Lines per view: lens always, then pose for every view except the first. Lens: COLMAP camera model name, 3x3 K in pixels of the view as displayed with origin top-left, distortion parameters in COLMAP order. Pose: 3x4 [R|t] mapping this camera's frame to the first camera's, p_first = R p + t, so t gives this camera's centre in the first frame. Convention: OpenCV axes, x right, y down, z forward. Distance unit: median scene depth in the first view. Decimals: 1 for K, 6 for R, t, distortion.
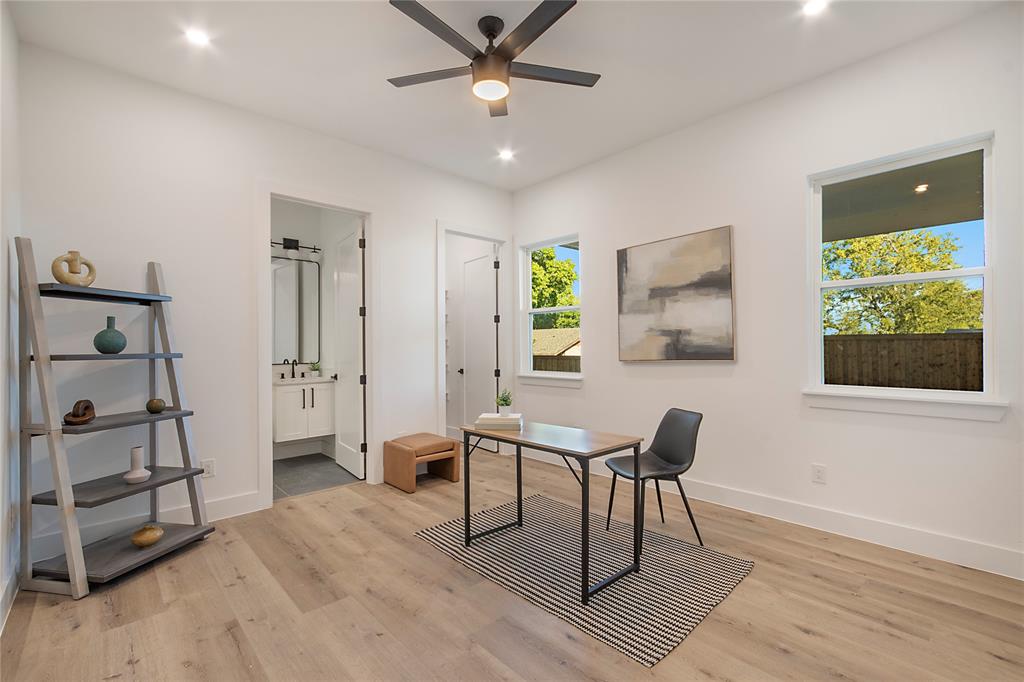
lens RADIAL K [[457.7, 0, 516.1], [0, 457.7, 348.5], [0, 0, 1]] dist [-0.001273, -0.000397]
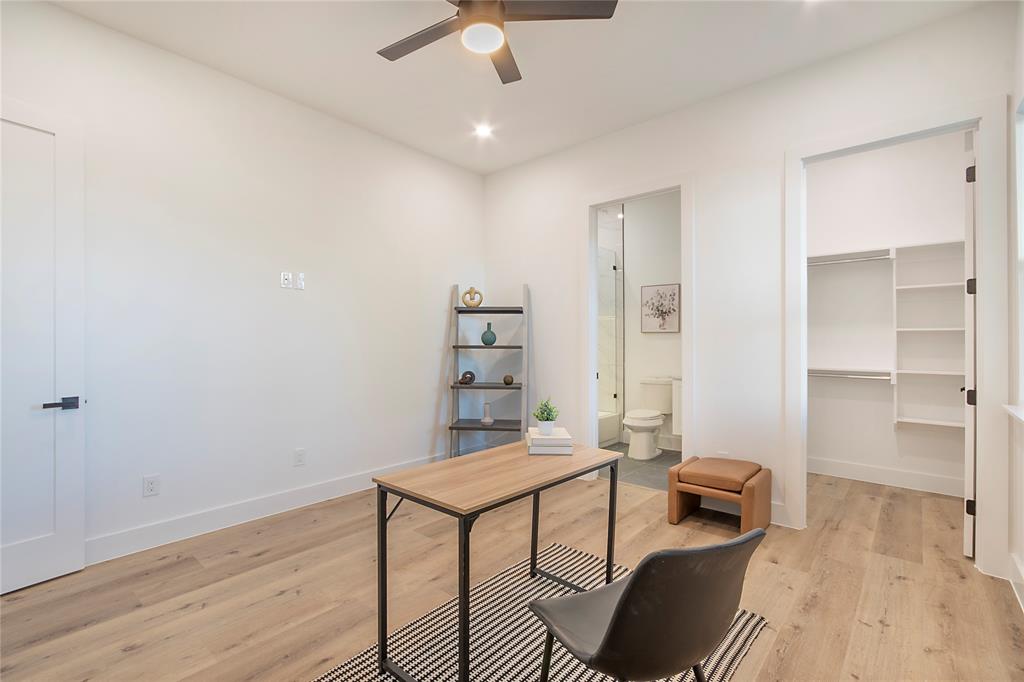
lens RADIAL K [[459.5, 0, 518.5], [0, 459.5, 341.3], [0, 0, 1]] dist [0.000927, 0.000411]
pose [[0.111652, 0.009429, -0.993703, 0.727948], [-0.000001, 0.999955, 0.009488, -0.017105], [0.993747, -0.001058, 0.111647, 0.864070]]
